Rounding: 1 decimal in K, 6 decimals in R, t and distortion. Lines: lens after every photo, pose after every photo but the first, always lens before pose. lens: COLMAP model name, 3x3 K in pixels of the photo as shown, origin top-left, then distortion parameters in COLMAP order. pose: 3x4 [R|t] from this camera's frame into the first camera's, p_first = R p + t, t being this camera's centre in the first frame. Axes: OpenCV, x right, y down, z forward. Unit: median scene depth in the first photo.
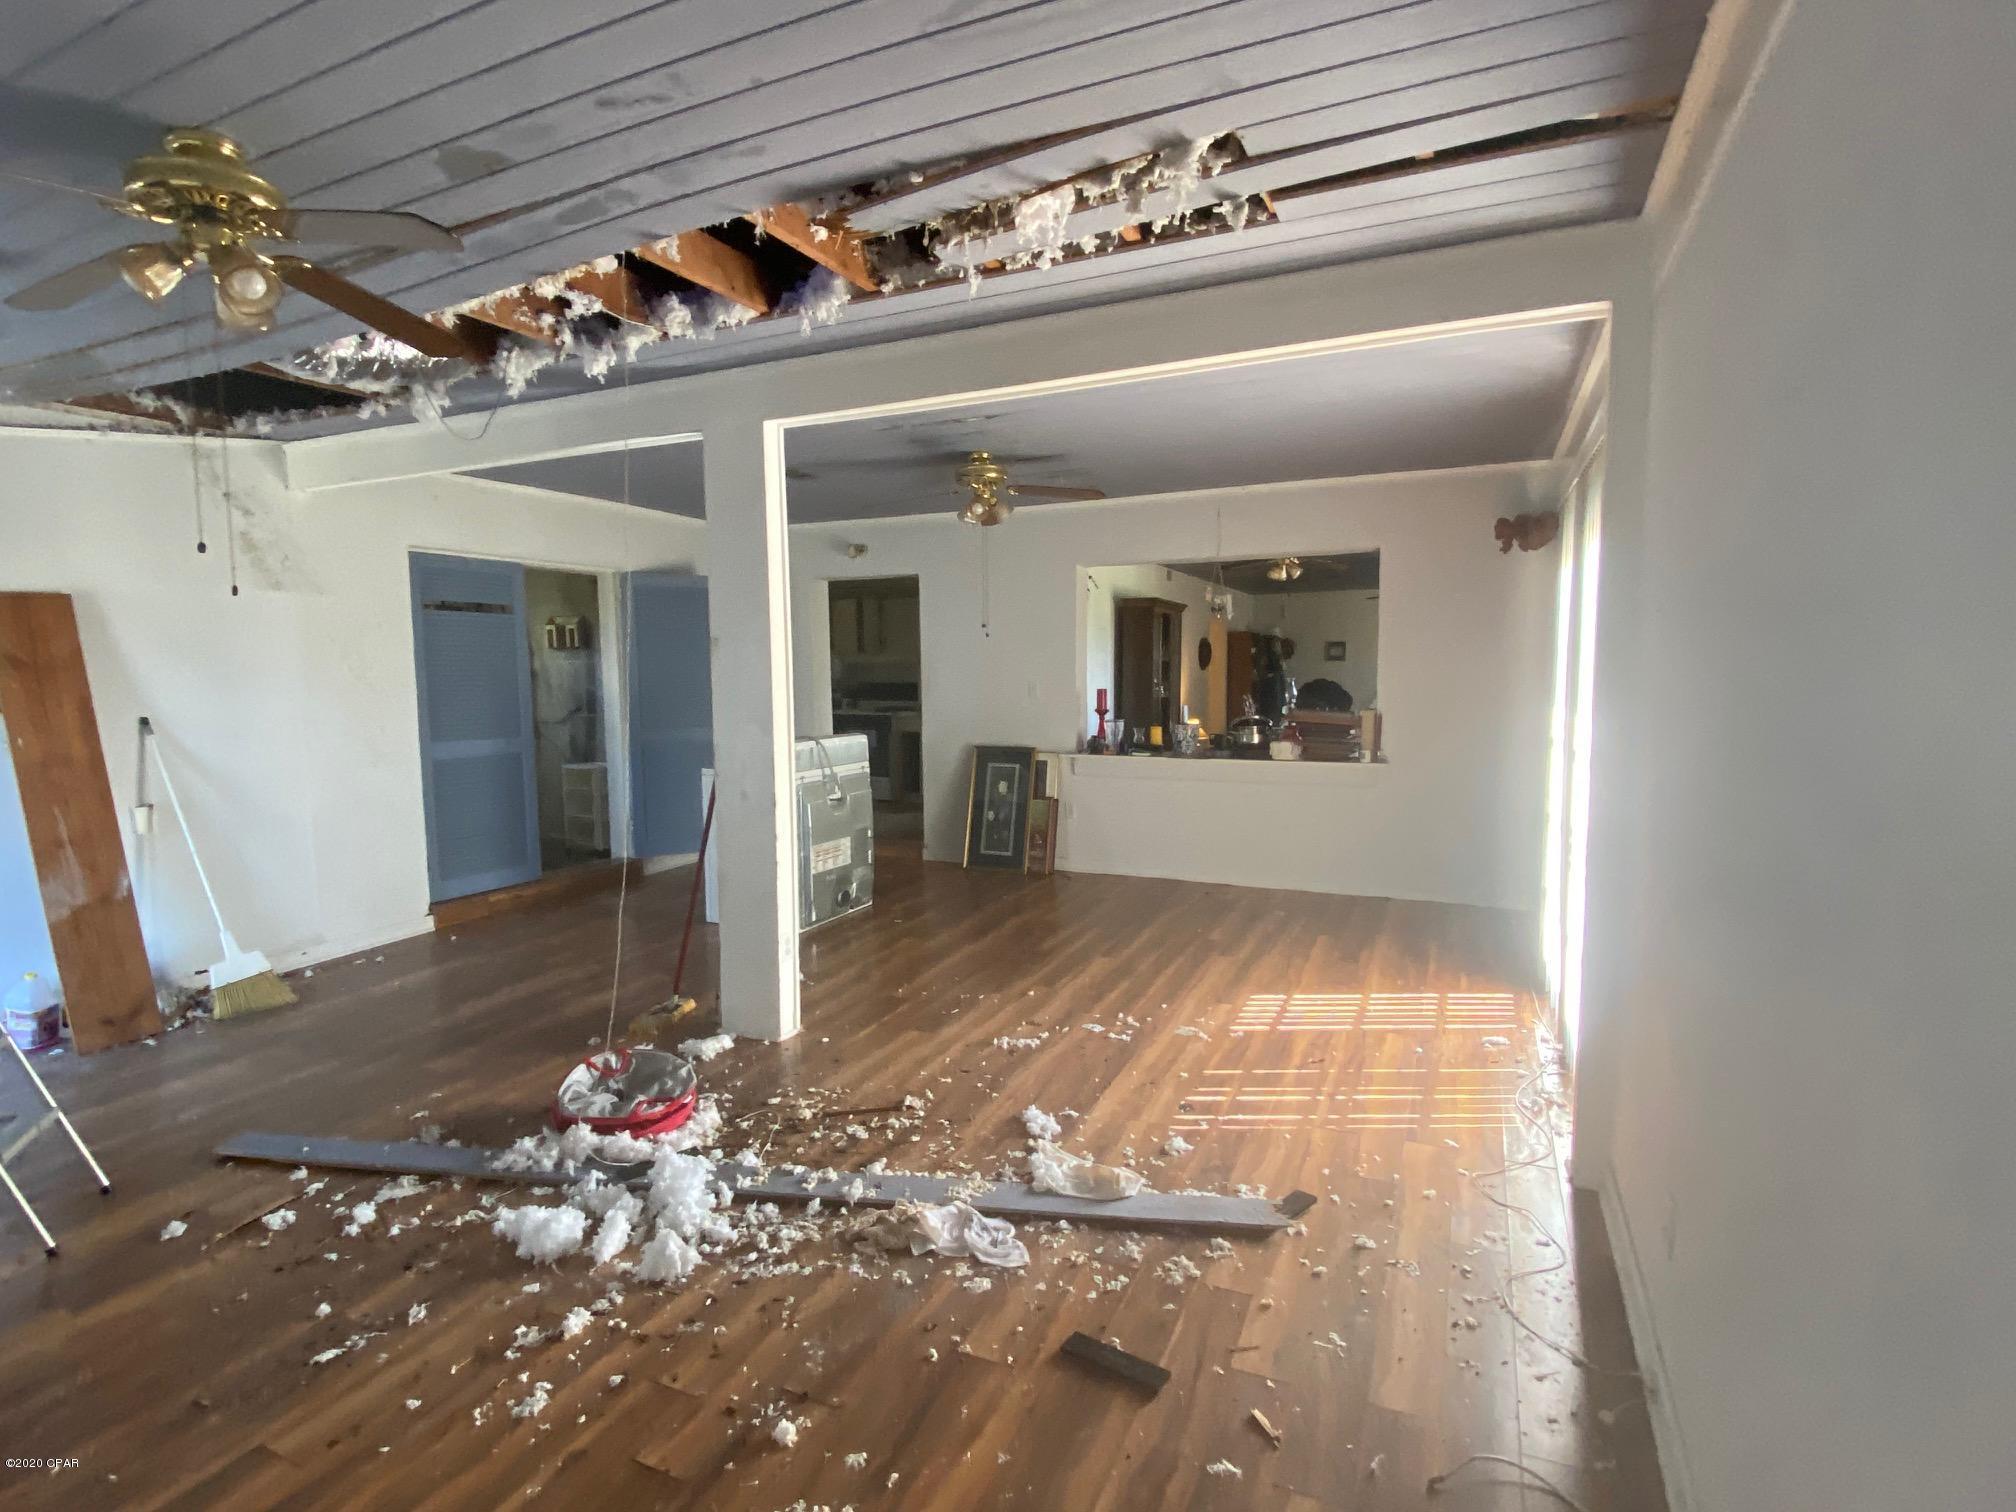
lens RADIAL K [[1013.2, 0, 993.7], [0, 1013.2, 746.3], [0, 0, 1]] dist [0.051425, -0.042368]
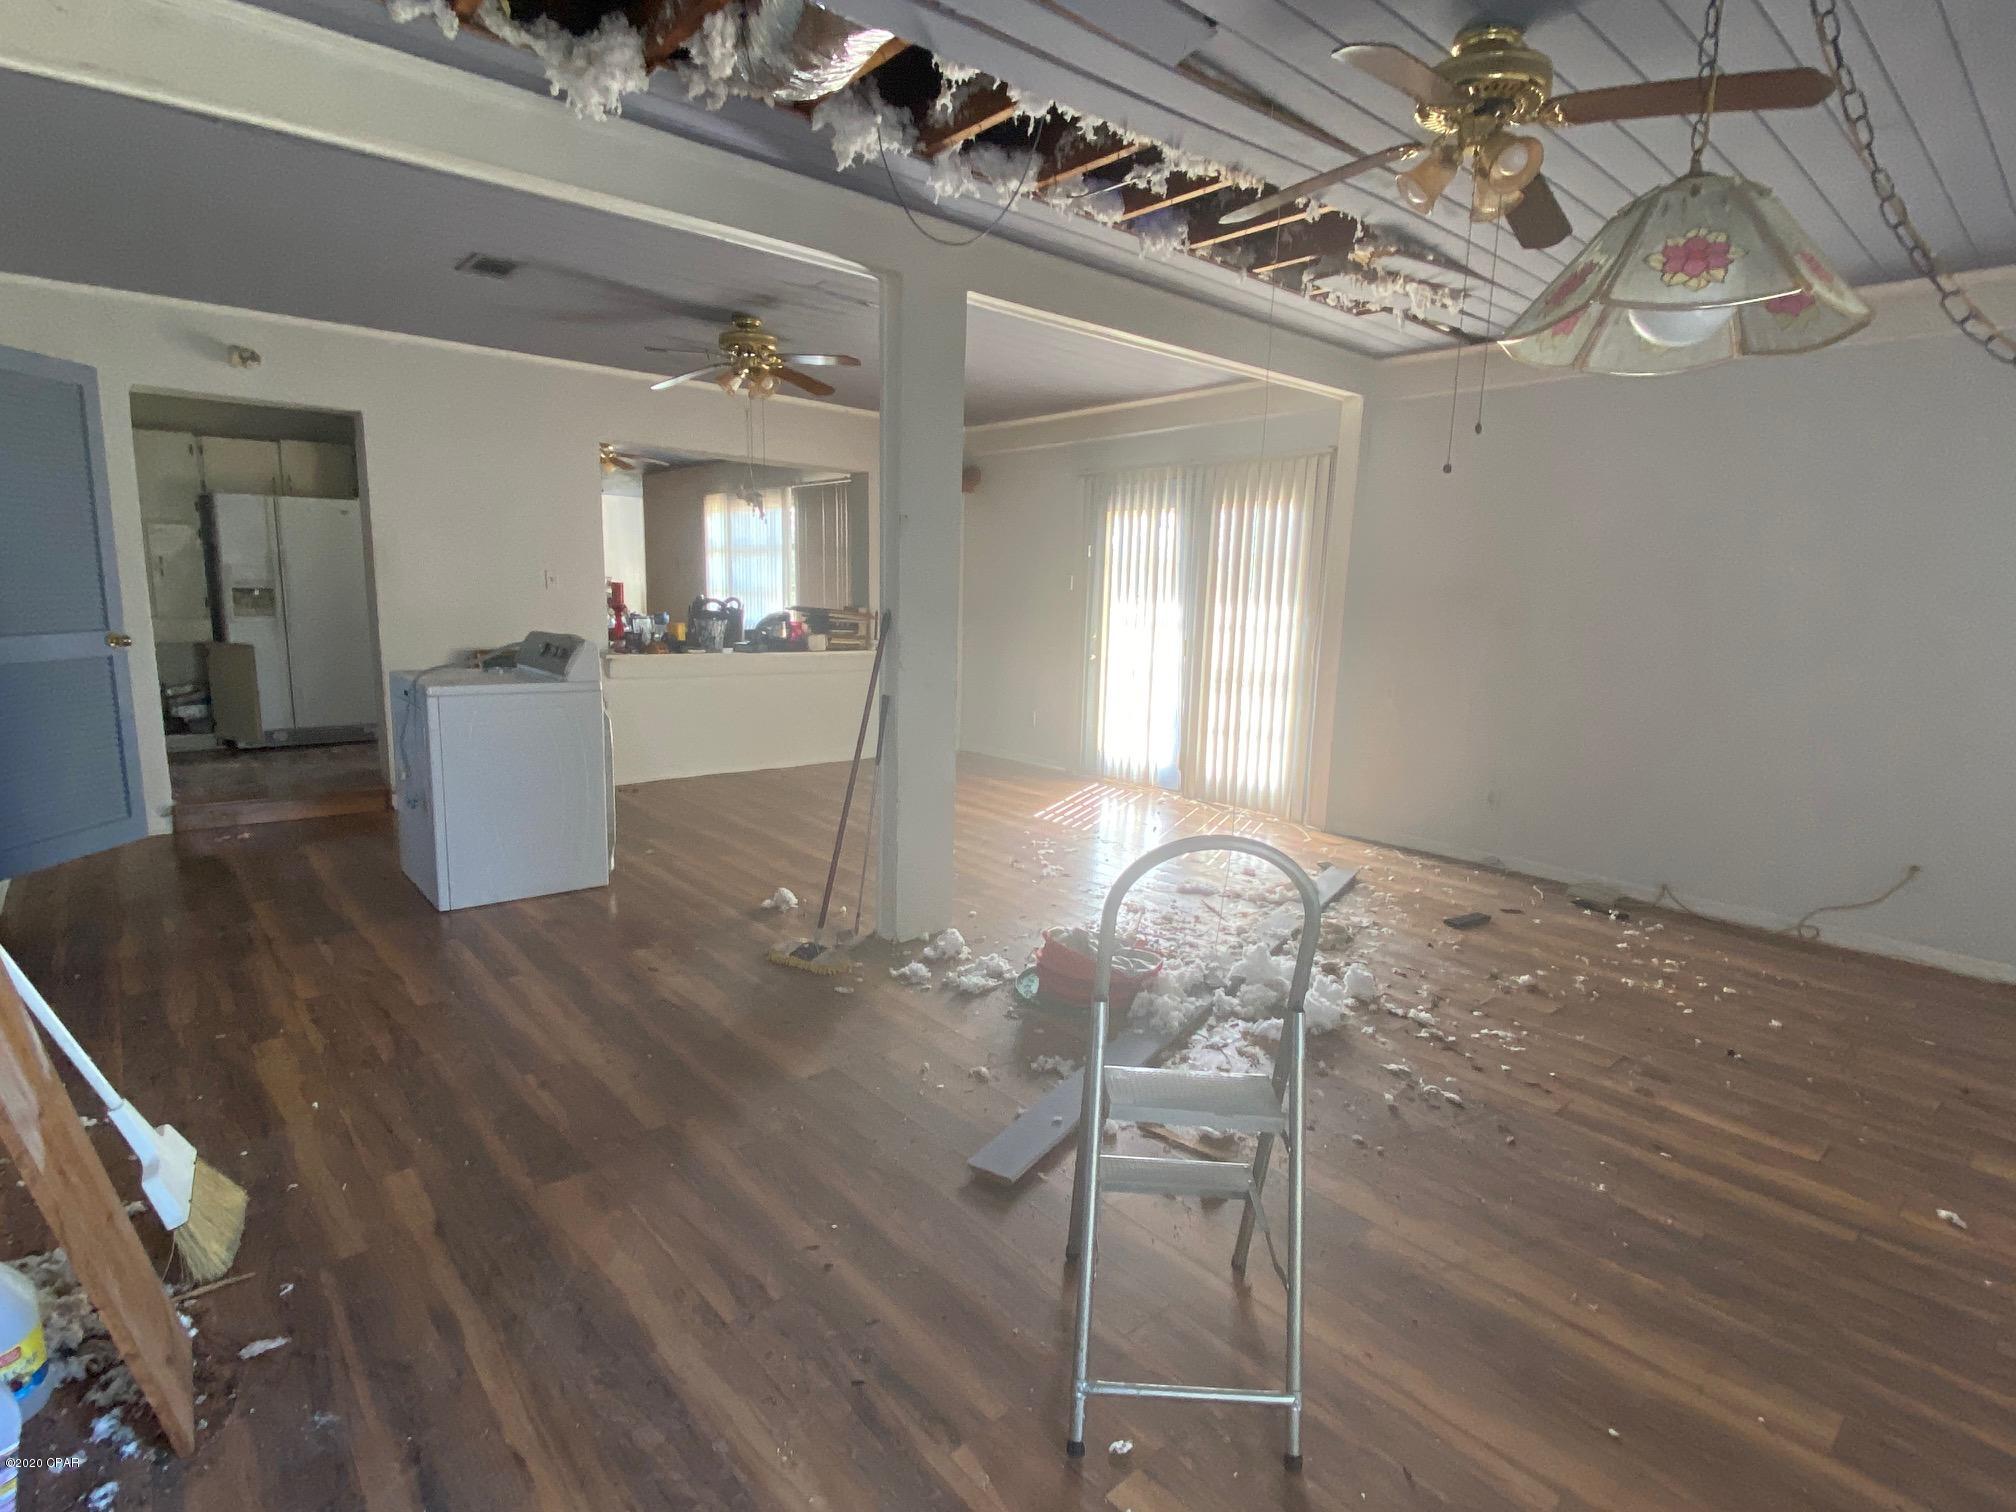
lens RADIAL K [[1013.2, 0, 993.7], [0, 1013.2, 746.3], [0, 0, 1]] dist [0.051425, -0.042368]
pose [[0.410600, -0.124275, 0.903307, -1.808107], [0.039880, 0.992168, 0.118373, -0.012077], [-0.910943, -0.012580, 0.412341, 0.905430]]
